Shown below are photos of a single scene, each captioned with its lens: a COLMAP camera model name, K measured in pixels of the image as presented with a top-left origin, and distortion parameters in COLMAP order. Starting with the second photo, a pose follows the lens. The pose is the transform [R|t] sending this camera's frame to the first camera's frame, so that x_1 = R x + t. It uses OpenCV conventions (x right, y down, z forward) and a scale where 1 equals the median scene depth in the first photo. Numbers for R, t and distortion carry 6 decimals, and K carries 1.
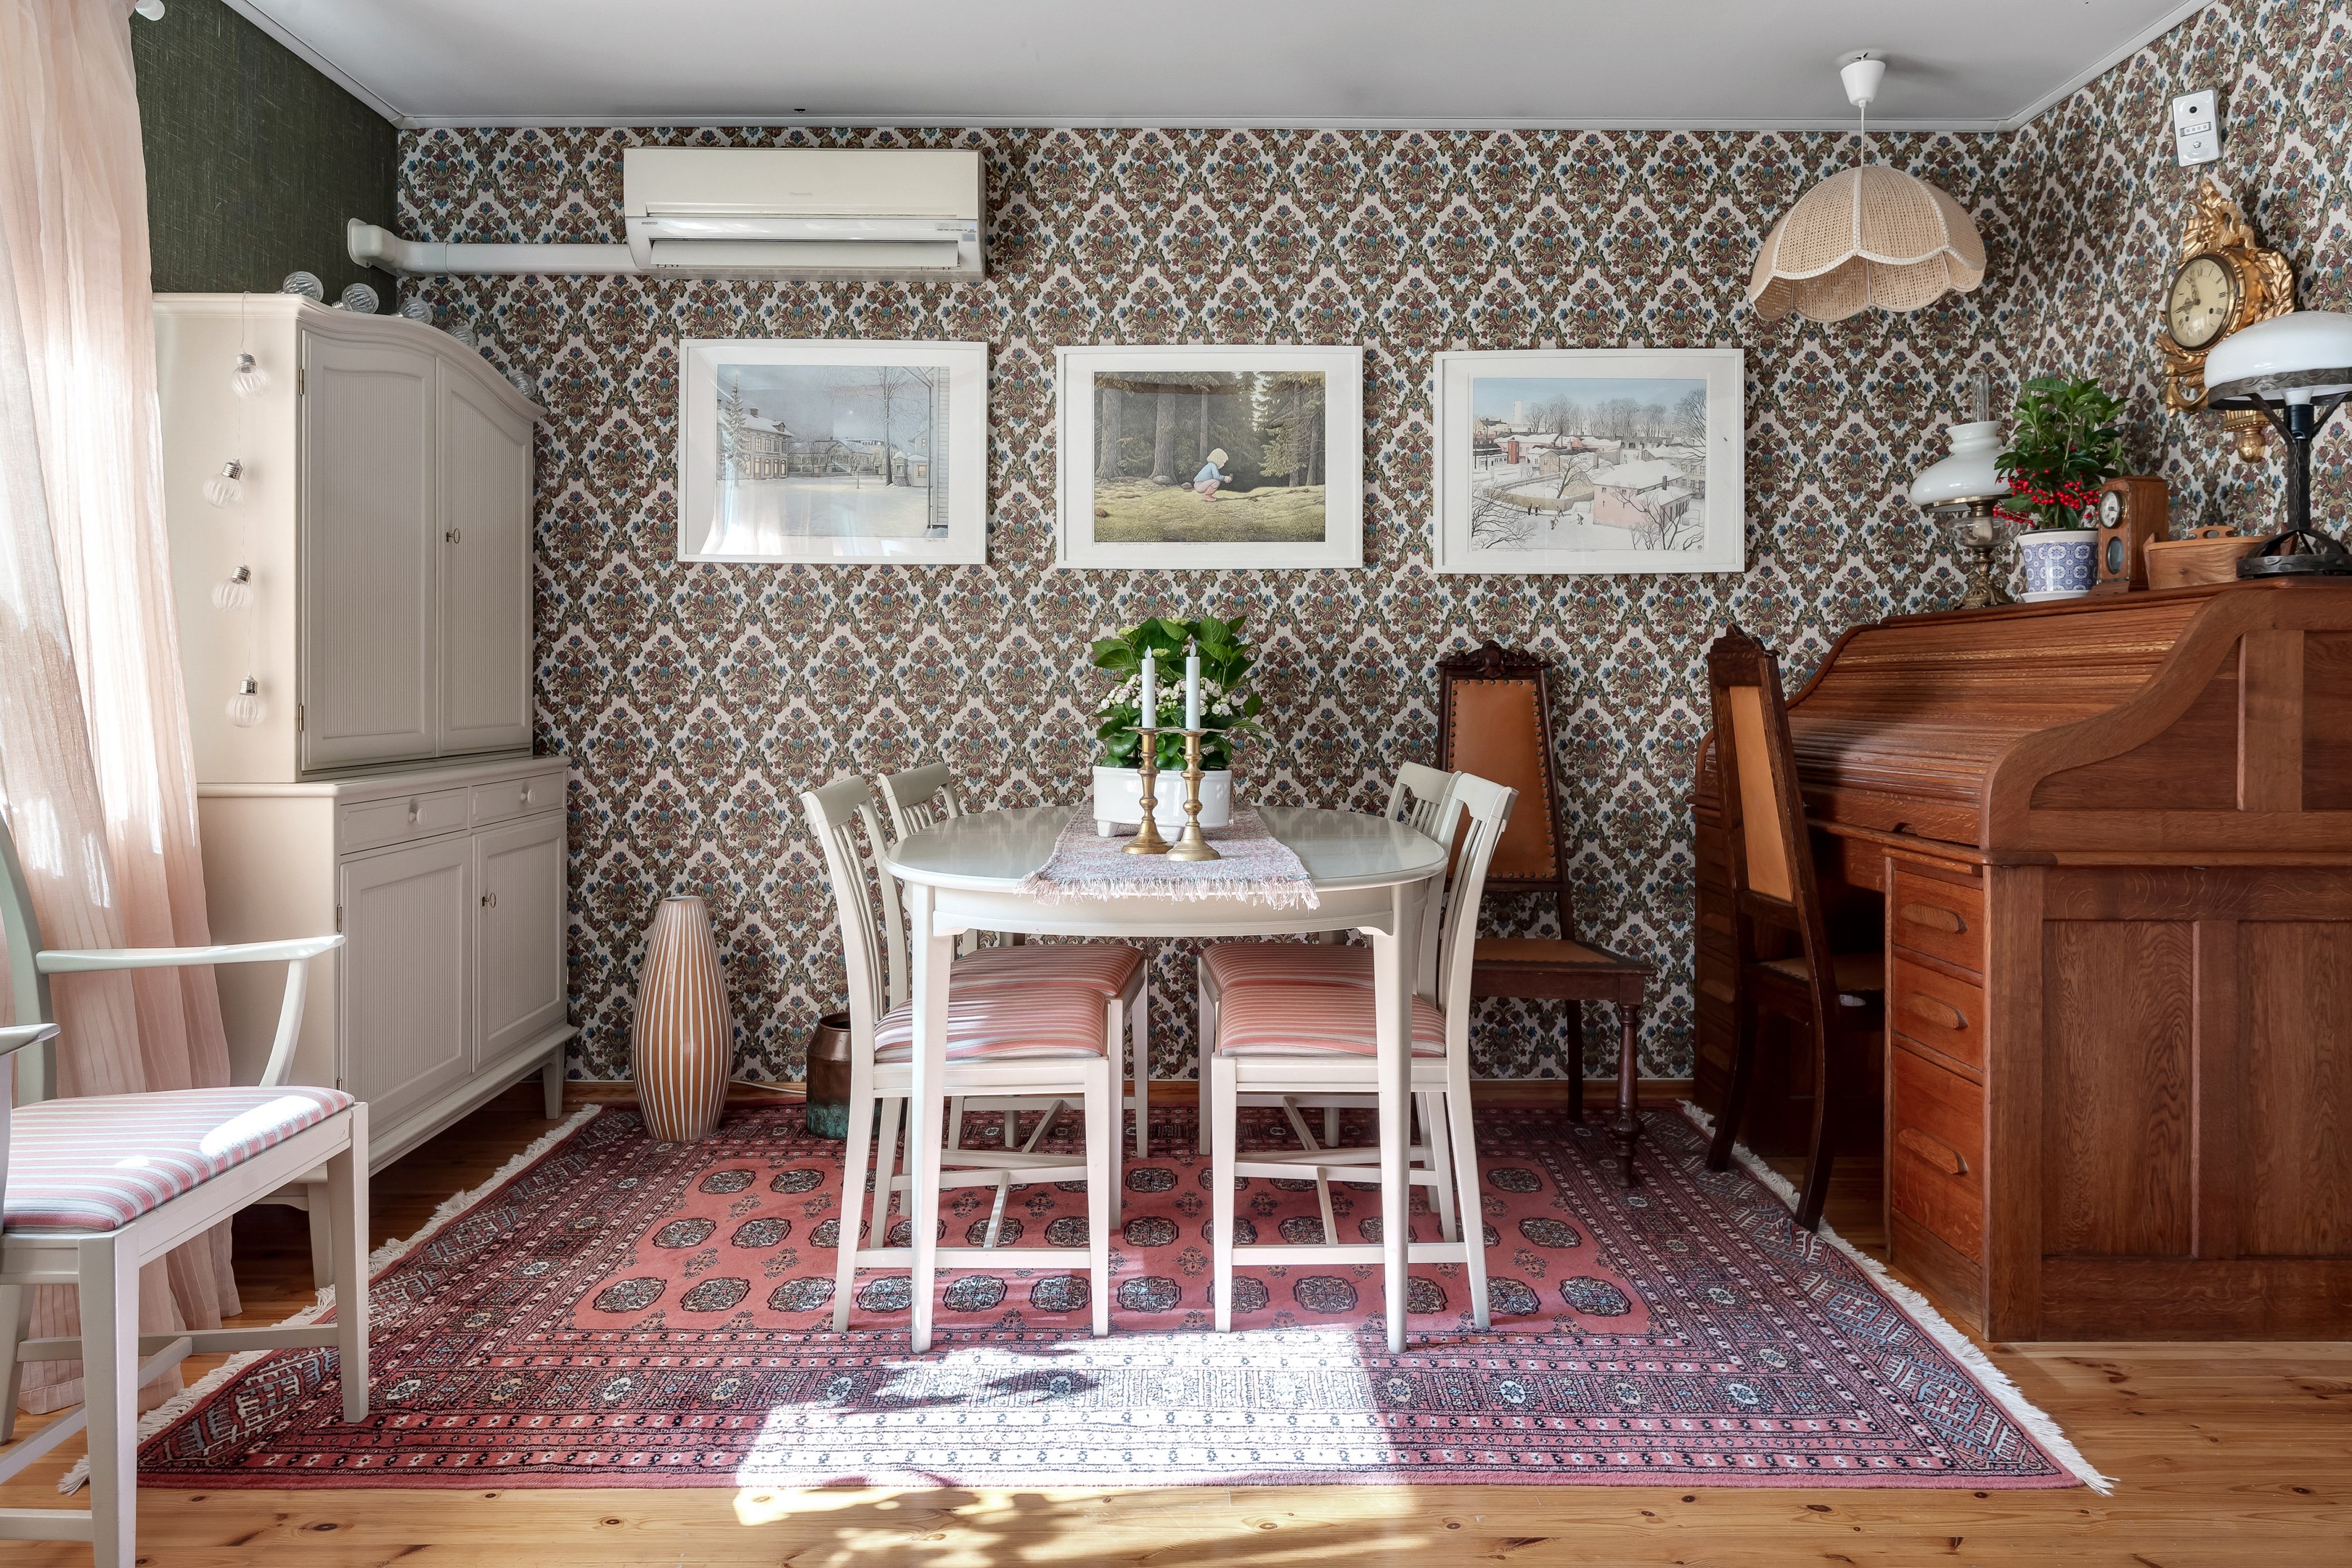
lens RADIAL K [[1573.3, 0, 1168.3], [0, 1573.3, 691.0], [0, 0, 1]] dist [0.002883, -0.007362]
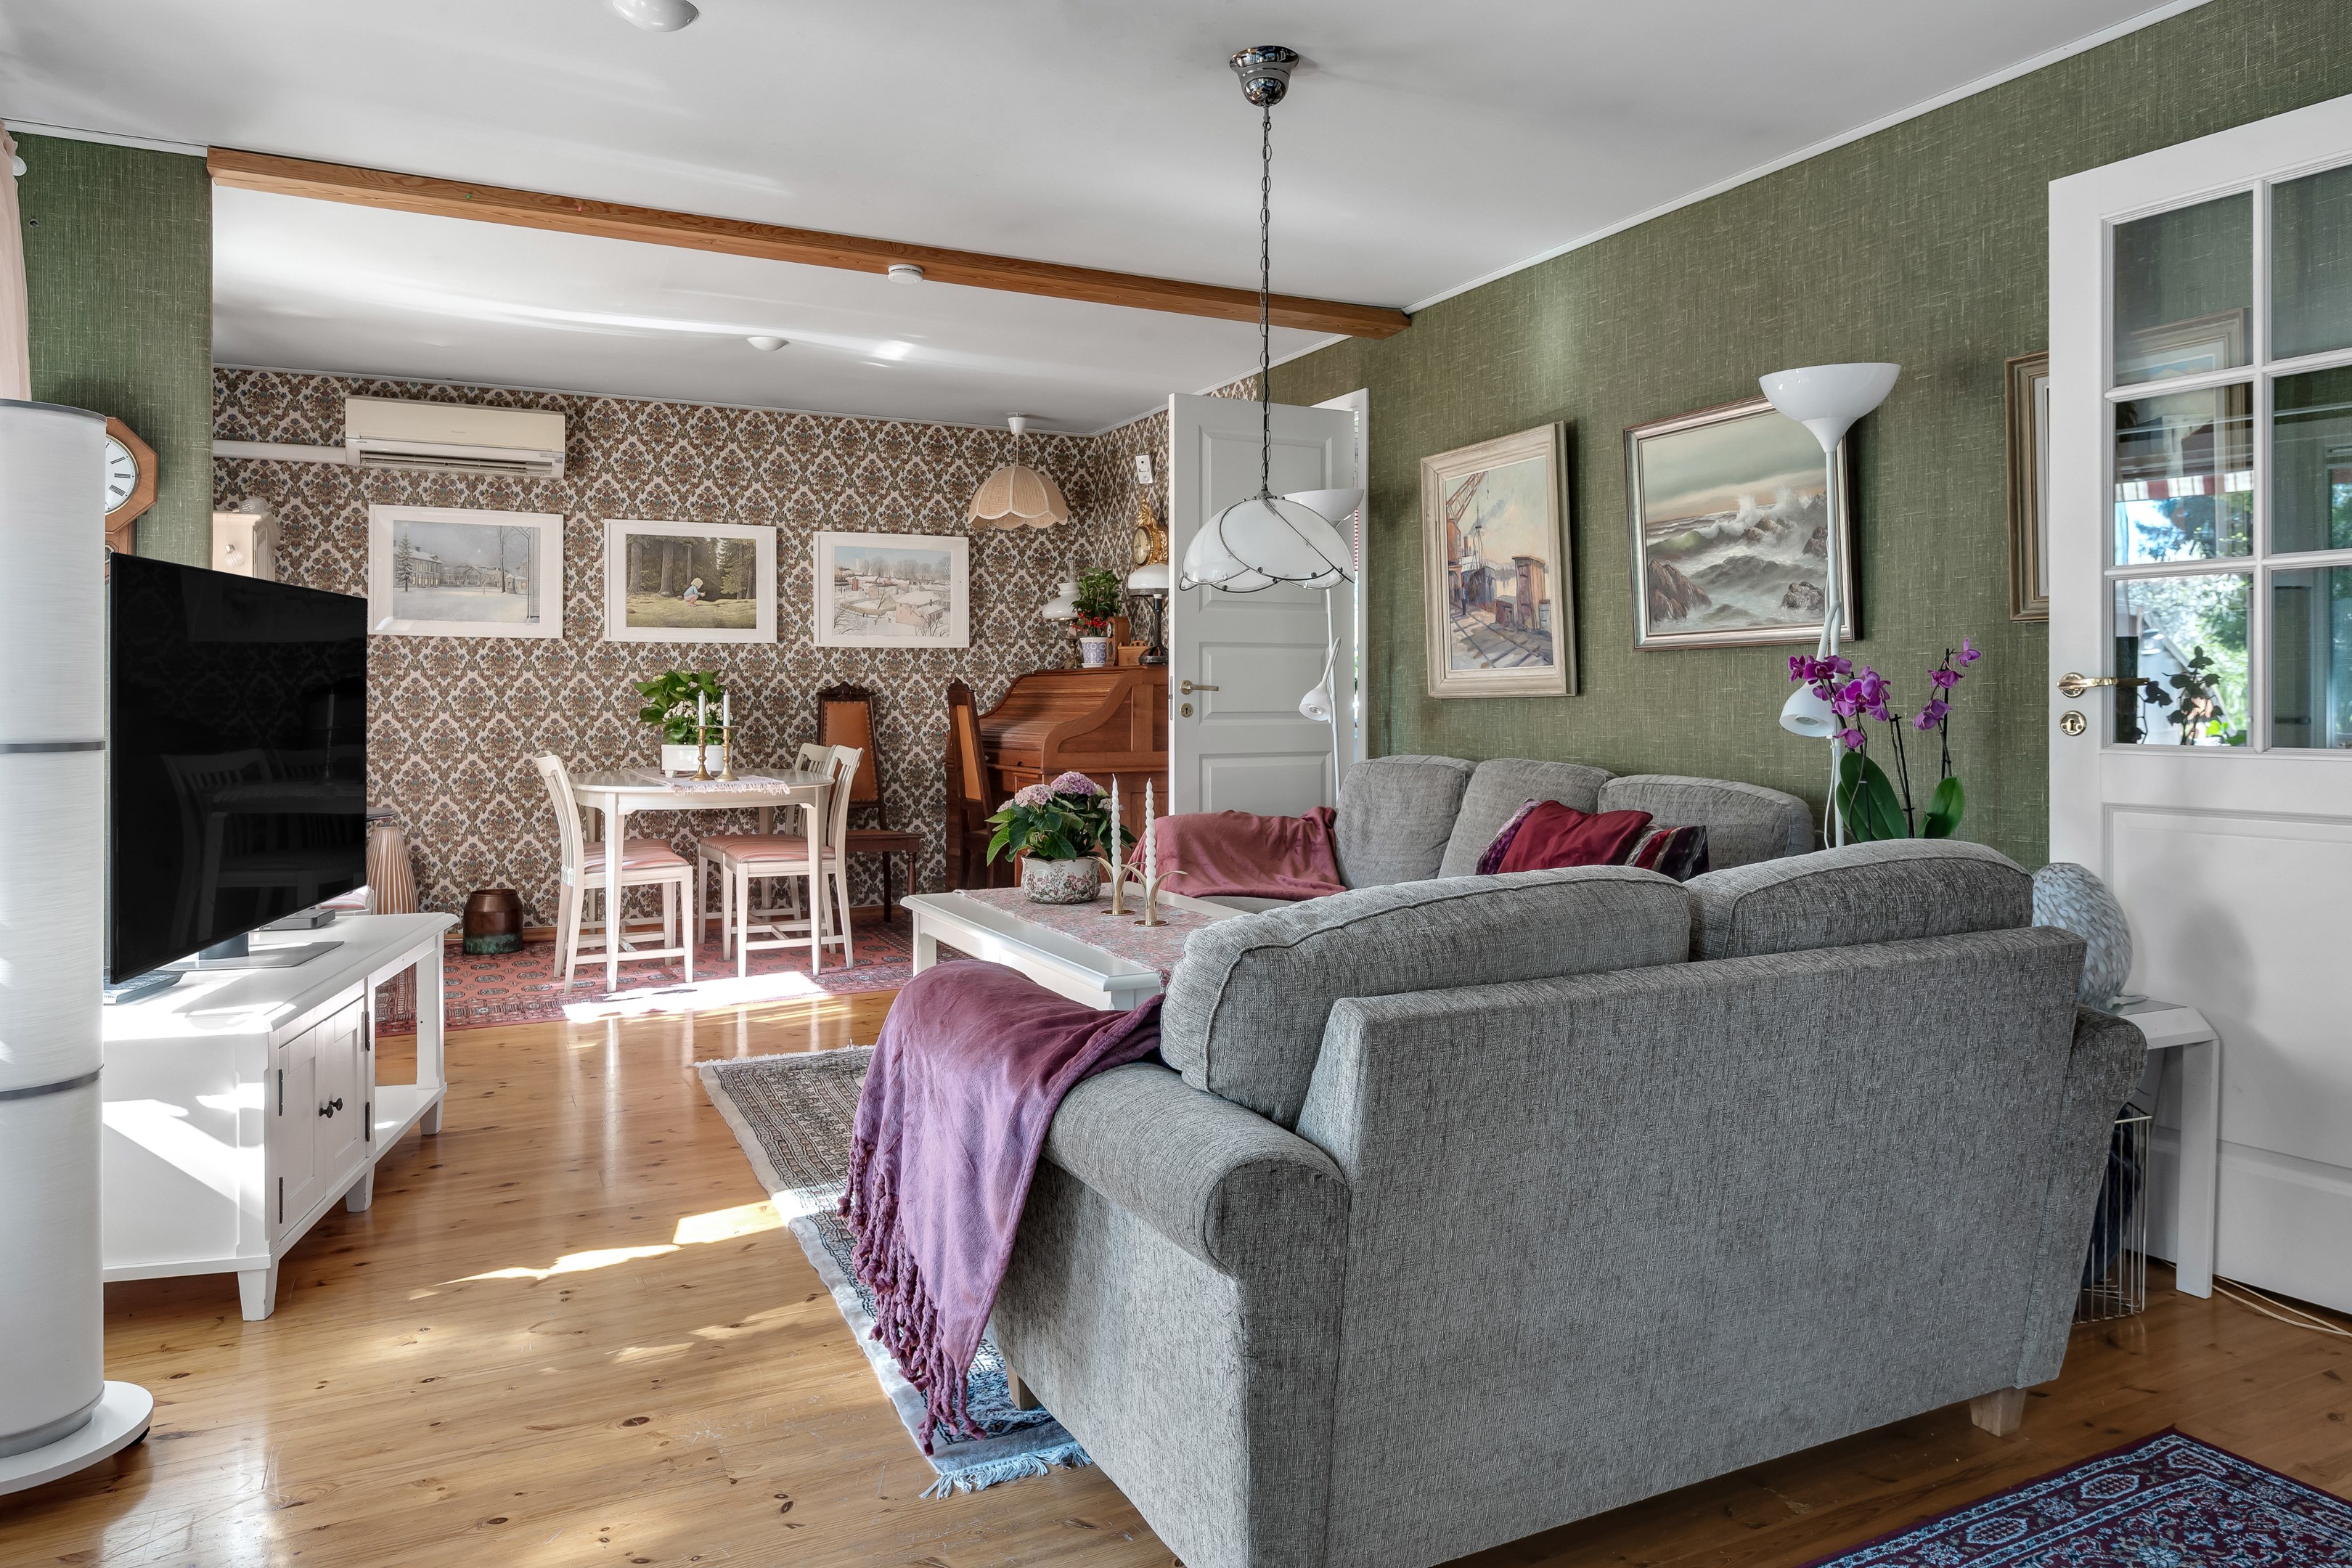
lens RADIAL K [[1514.6, 0, 1195.6], [0, 1514.6, 695.9], [0, 0, 1]] dist [0.006031, -0.000072]
pose [[0.898048, -0.002533, 0.439890, -0.227482], [0.003377, 0.999994, -0.001136, -0.010338], [-0.439884, 0.002506, 0.898051, -0.869006]]
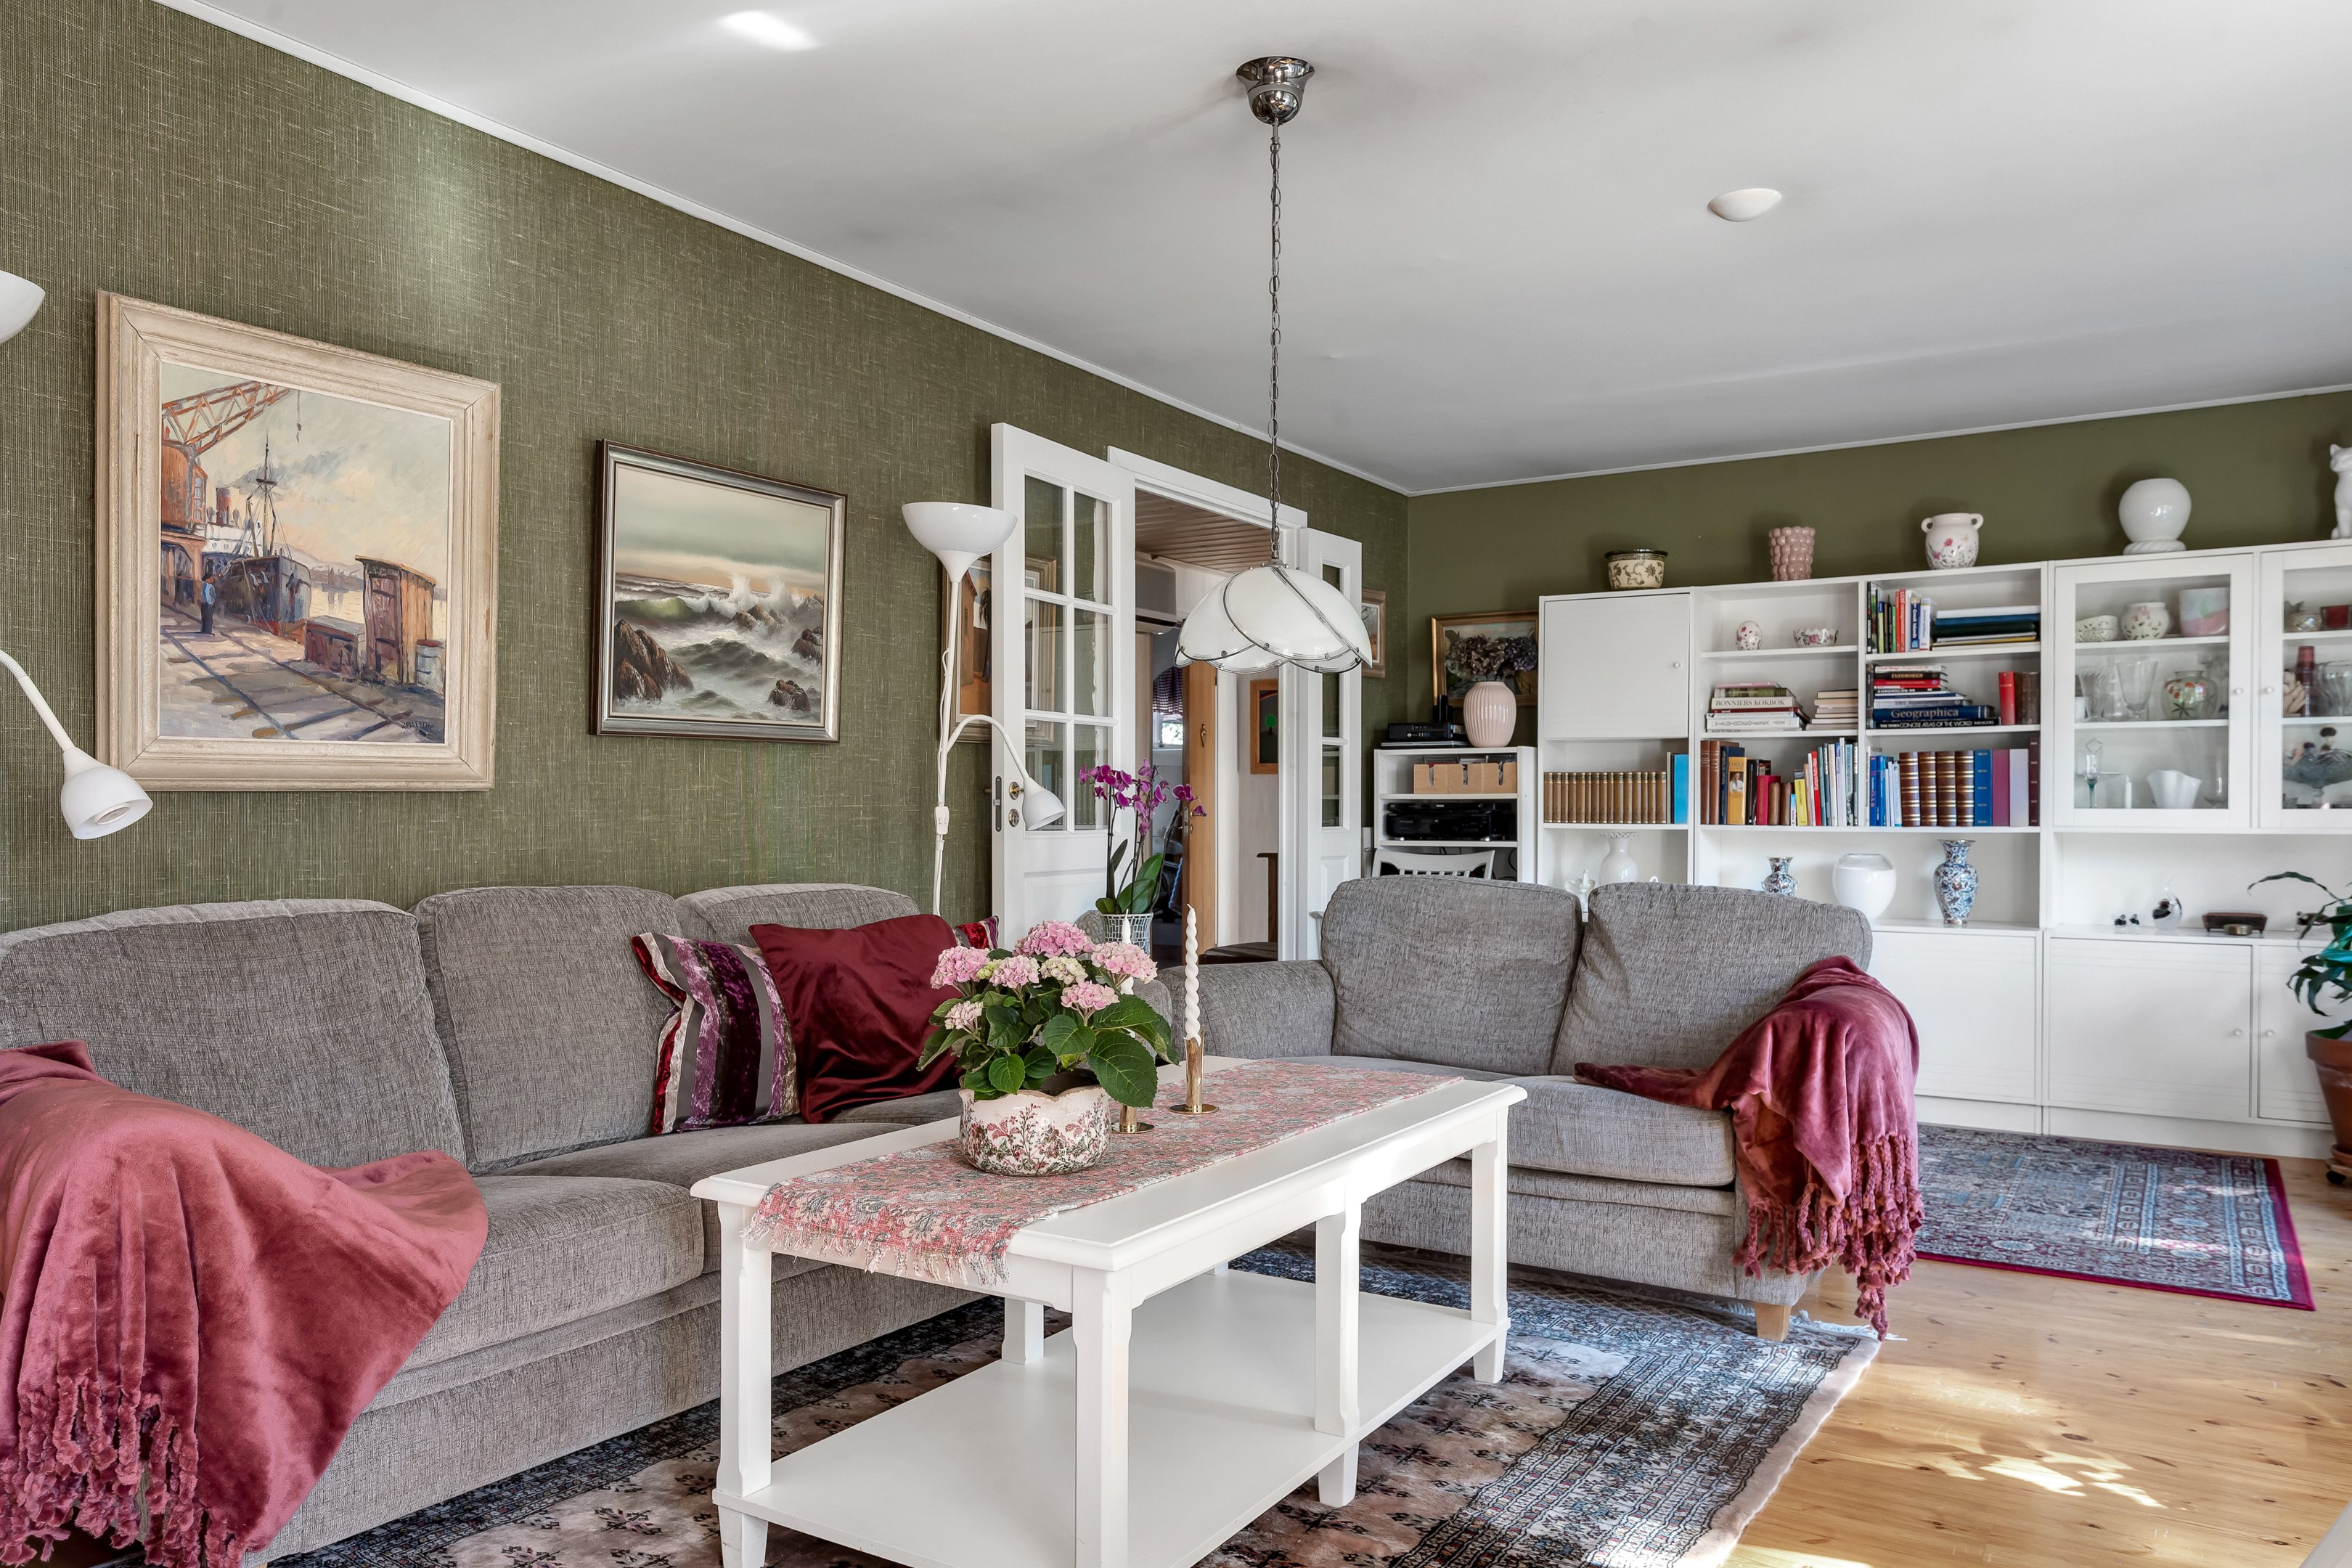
lens RADIAL K [[1624.9, 0, 1188.2], [0, 1624.9, 831.1], [0, 0, 1]] dist [0.000770, -0.000713]
pose [[-0.837775, -0.008707, 0.545945, -0.224968], [-0.001979, 0.999915, 0.012909, -0.001585], [-0.546011, 0.009734, -0.837721, 0.537088]]
